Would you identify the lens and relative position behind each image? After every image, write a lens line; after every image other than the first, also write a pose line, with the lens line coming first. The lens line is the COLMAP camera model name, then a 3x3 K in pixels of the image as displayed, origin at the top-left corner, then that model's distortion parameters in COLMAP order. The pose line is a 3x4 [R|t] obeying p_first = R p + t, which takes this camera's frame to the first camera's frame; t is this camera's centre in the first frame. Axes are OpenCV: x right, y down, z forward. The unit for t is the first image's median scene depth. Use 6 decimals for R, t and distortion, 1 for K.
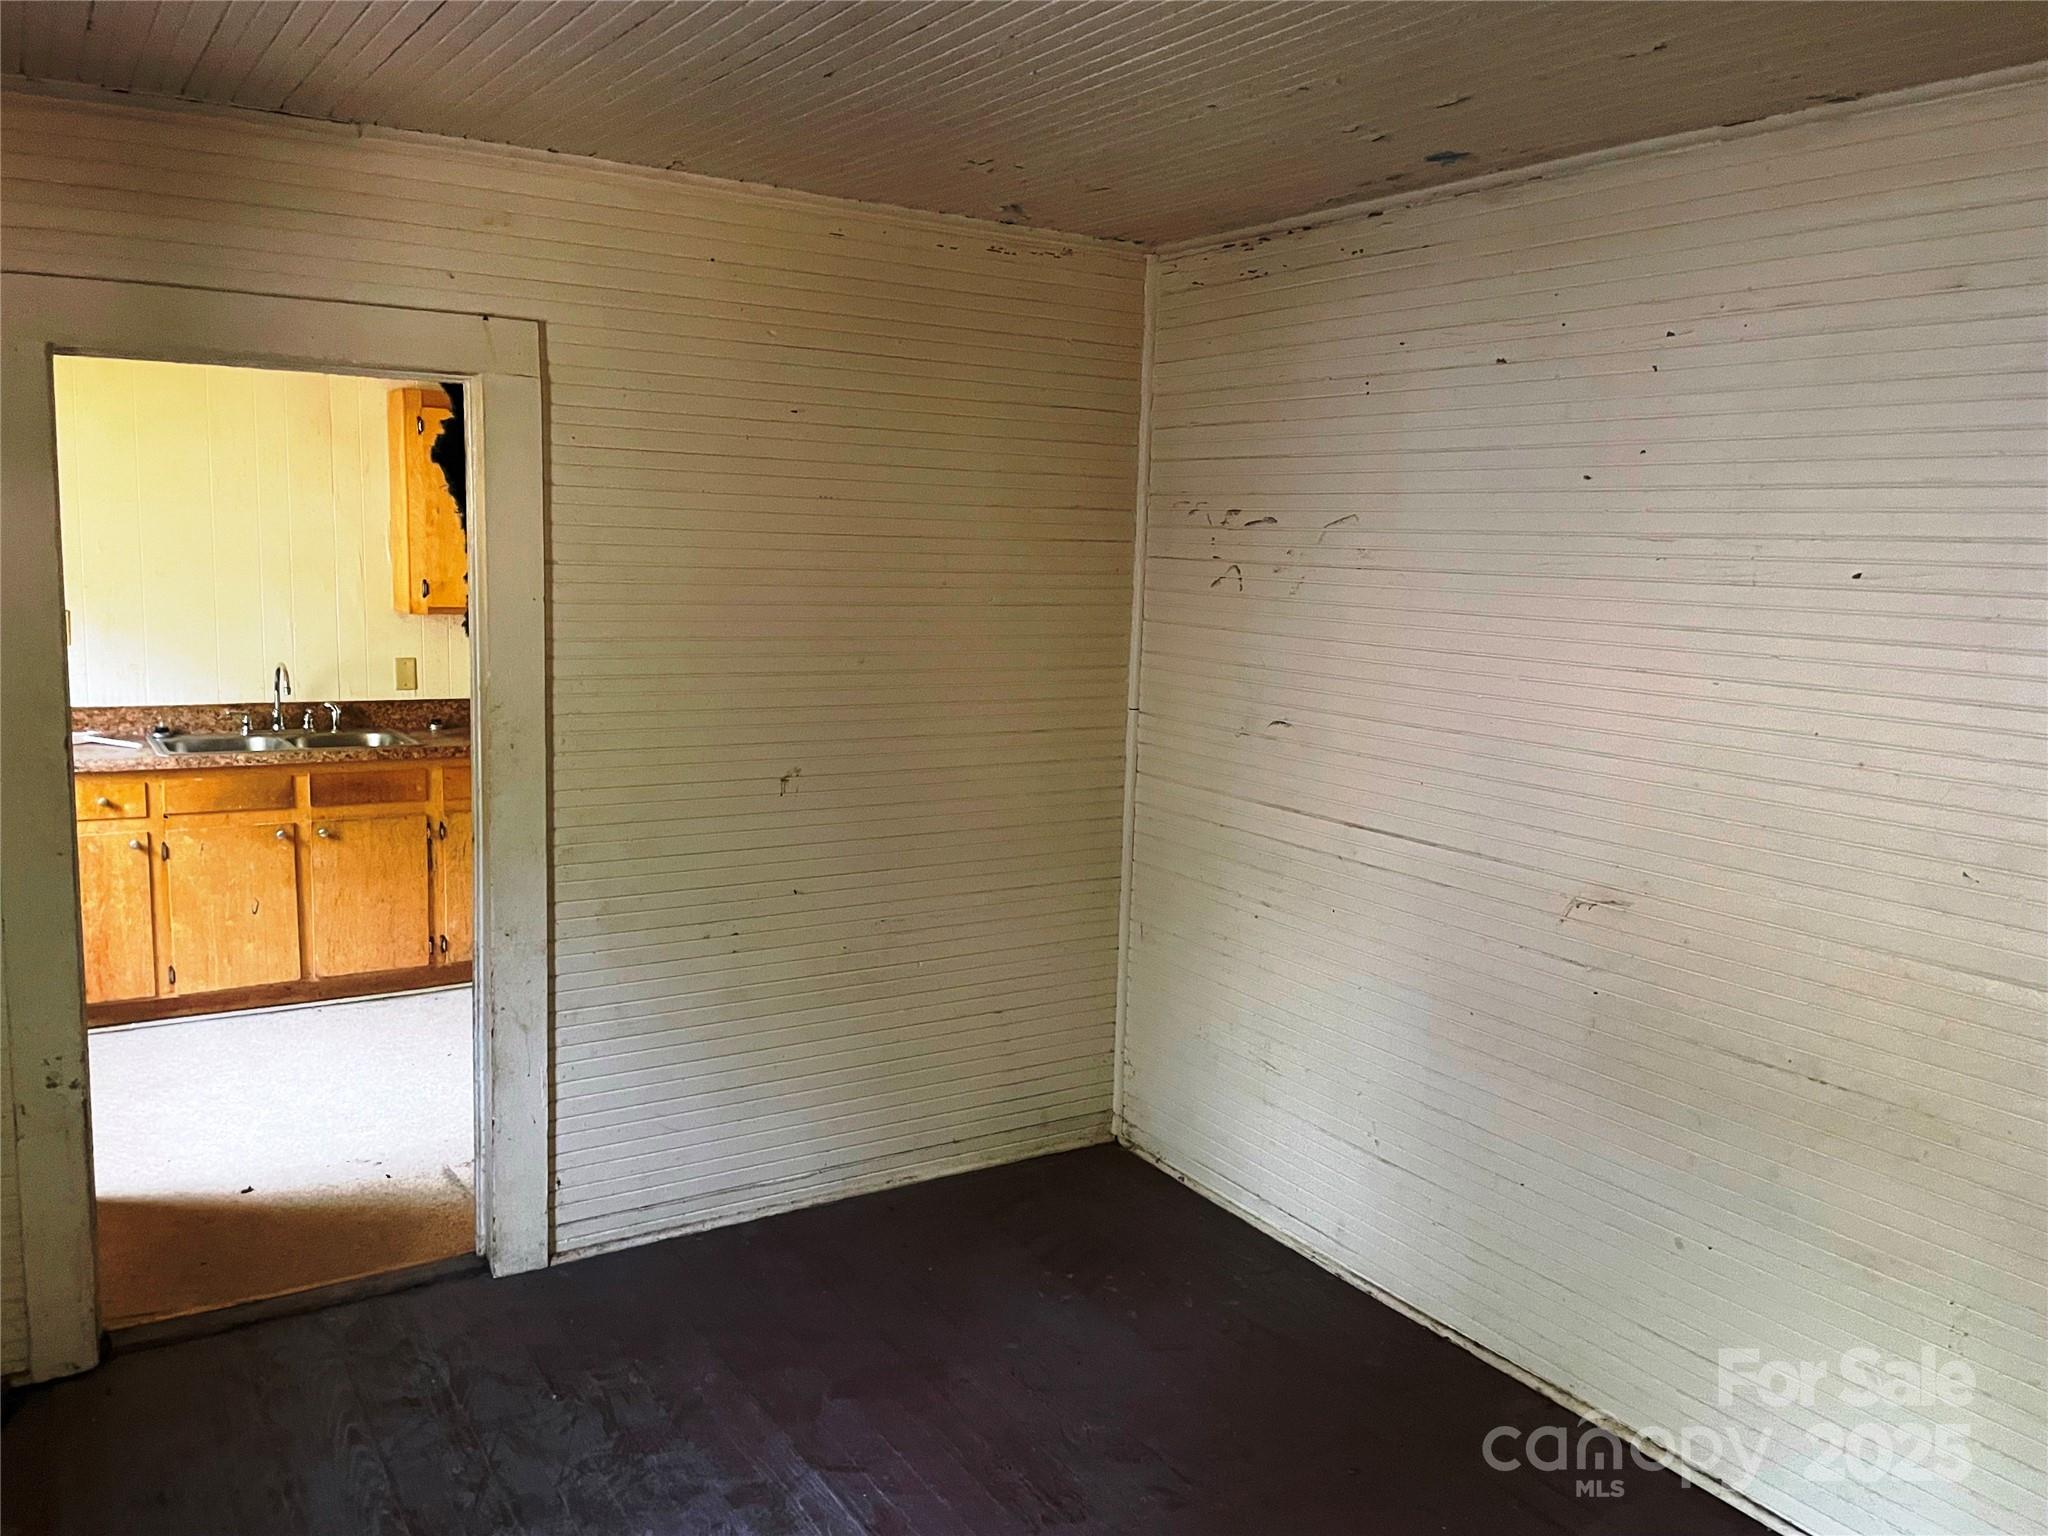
lens RADIAL K [[1540.1, 0, 1007.3], [0, 1540.1, 763.0], [0, 0, 1]] dist [0.086203, -0.116917]
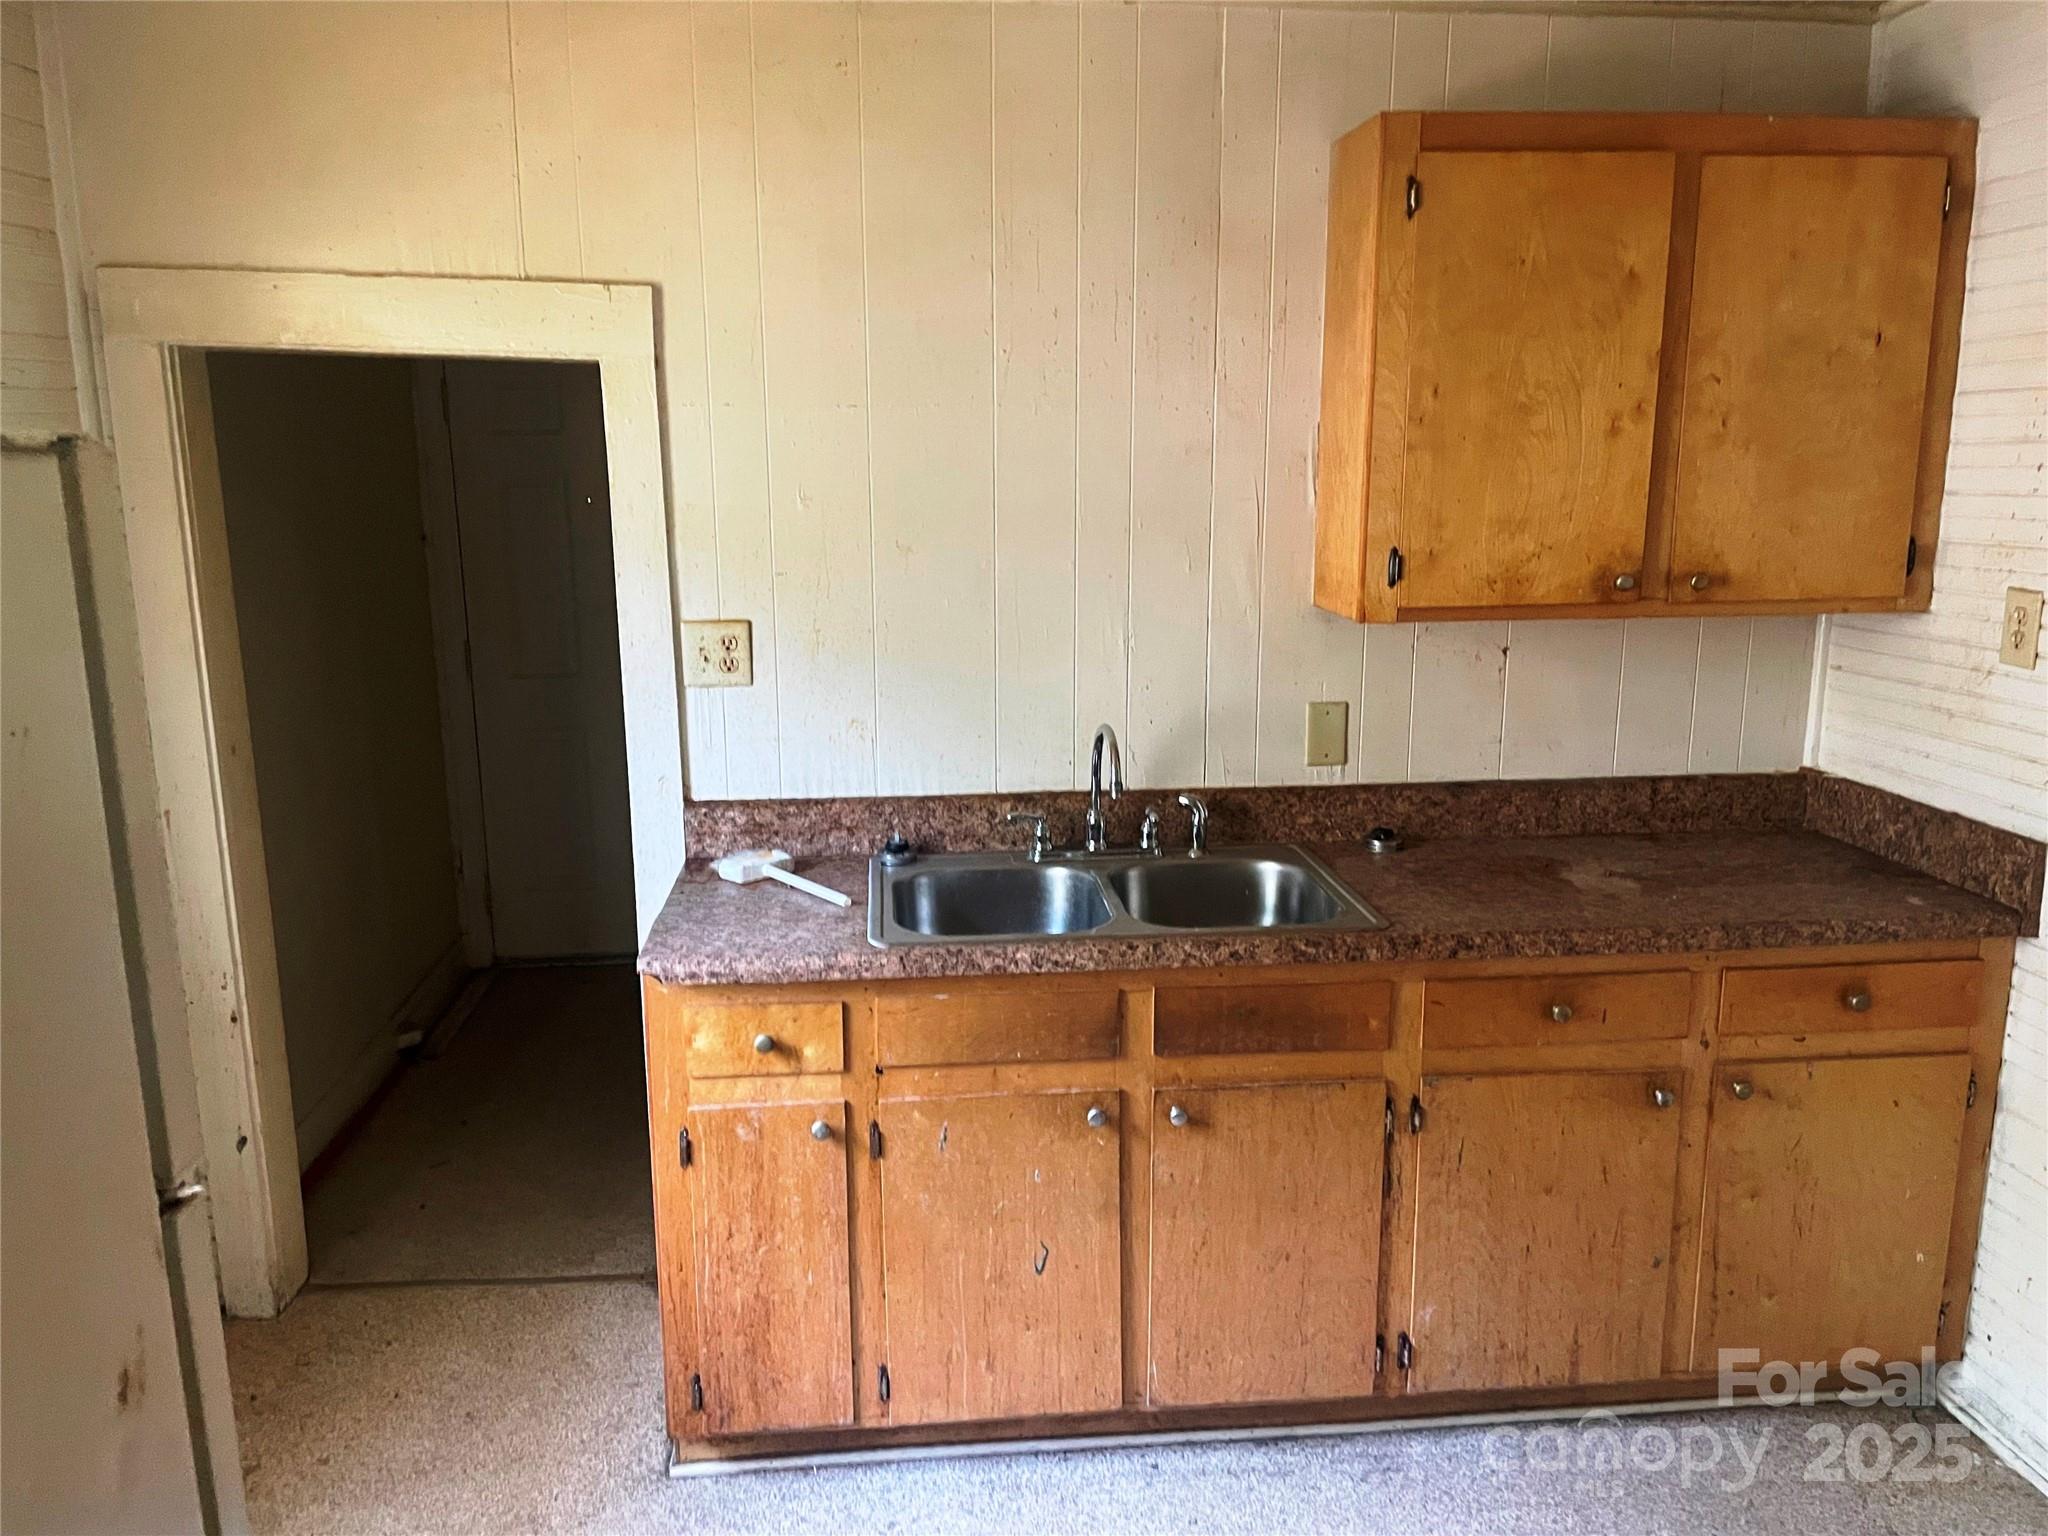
lens RADIAL K [[1575.6, 0, 991.1], [0, 1575.6, 796.2], [0, 0, 1]] dist [0.090562, -0.127333]
pose [[0.879154, 0.065687, -0.471989, -0.267667], [-0.031762, 0.996329, 0.079497, -0.082605], [0.475479, -0.054899, 0.878013, 0.558447]]
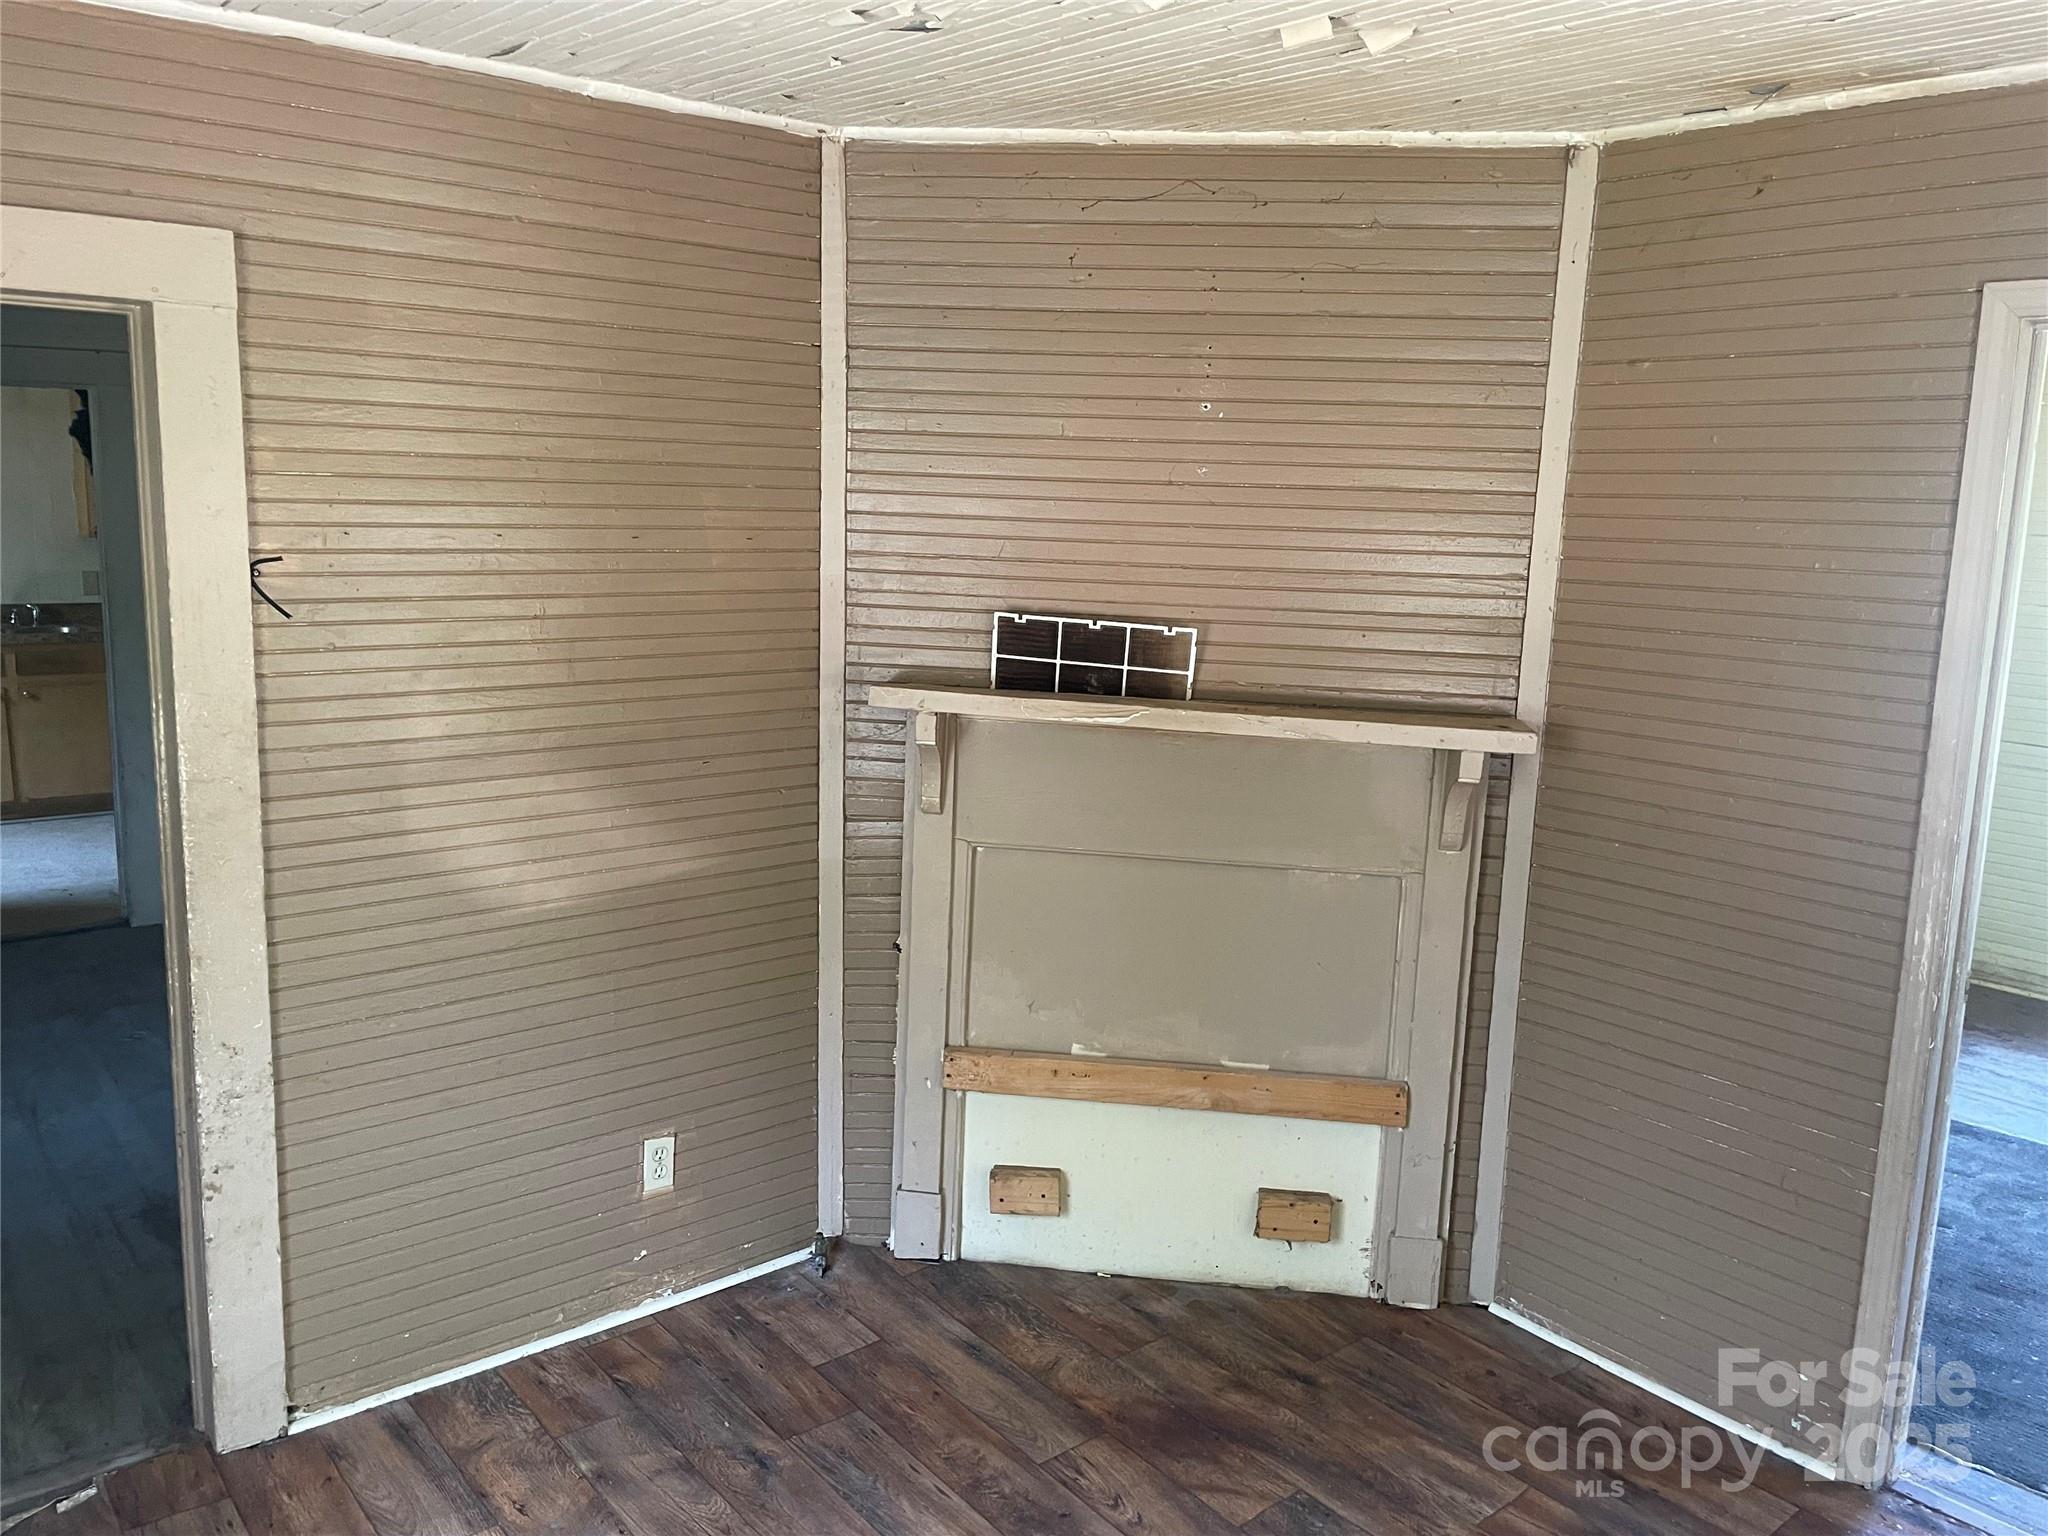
lens RADIAL K [[1540.1, 0, 1007.3], [0, 1540.1, 763.0], [0, 0, 1]] dist [0.086203, -0.116917]
pose [[0.992247, -0.023230, 0.122093, 0.254764], [0.018721, 0.999104, 0.037949, 0.068085], [-0.122866, -0.035369, 0.991793, -0.488389]]
